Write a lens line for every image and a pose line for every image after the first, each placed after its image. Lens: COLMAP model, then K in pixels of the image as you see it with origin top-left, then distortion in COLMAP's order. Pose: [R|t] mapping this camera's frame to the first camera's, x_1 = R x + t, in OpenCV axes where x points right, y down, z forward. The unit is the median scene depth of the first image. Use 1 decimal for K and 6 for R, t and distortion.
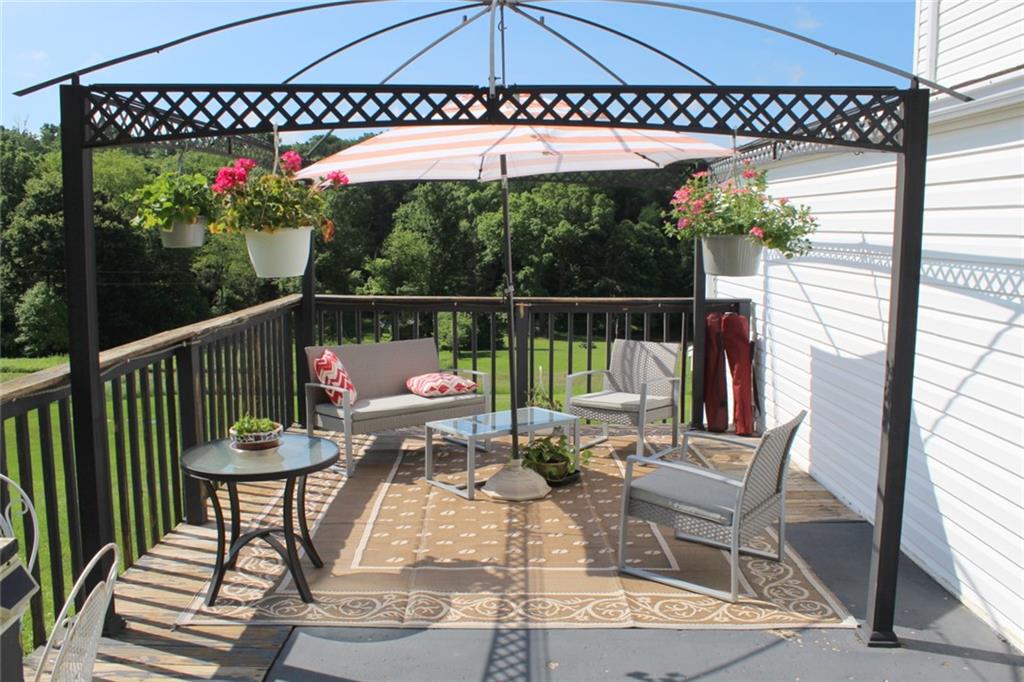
lens RADIAL K [[839.3, 0, 512.0], [0, 839.3, 341.0], [0, 0, 1]] dist [-0.166519, 0.150561]
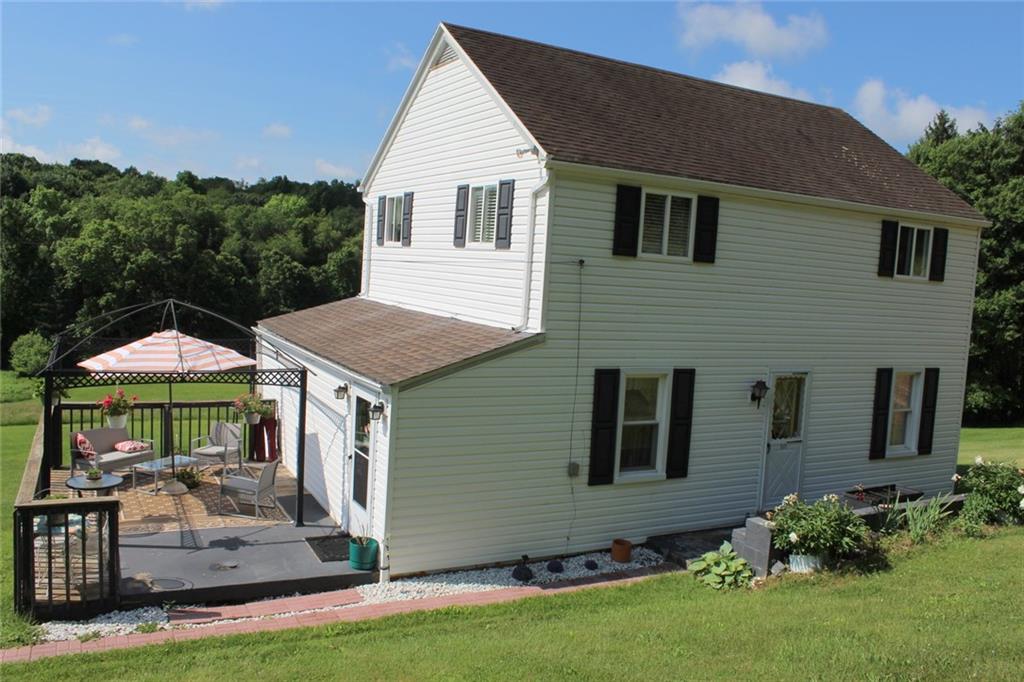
lens RADIAL K [[839.3, 0, 512.0], [0, 839.3, 341.0], [0, 0, 1]] dist [-0.166519, 0.150561]
pose [[0.880972, 0.007133, 0.473115, -0.229098], [-0.000096, 0.999889, -0.014896, -0.201369], [-0.473169, 0.013077, 0.880875, -1.415339]]
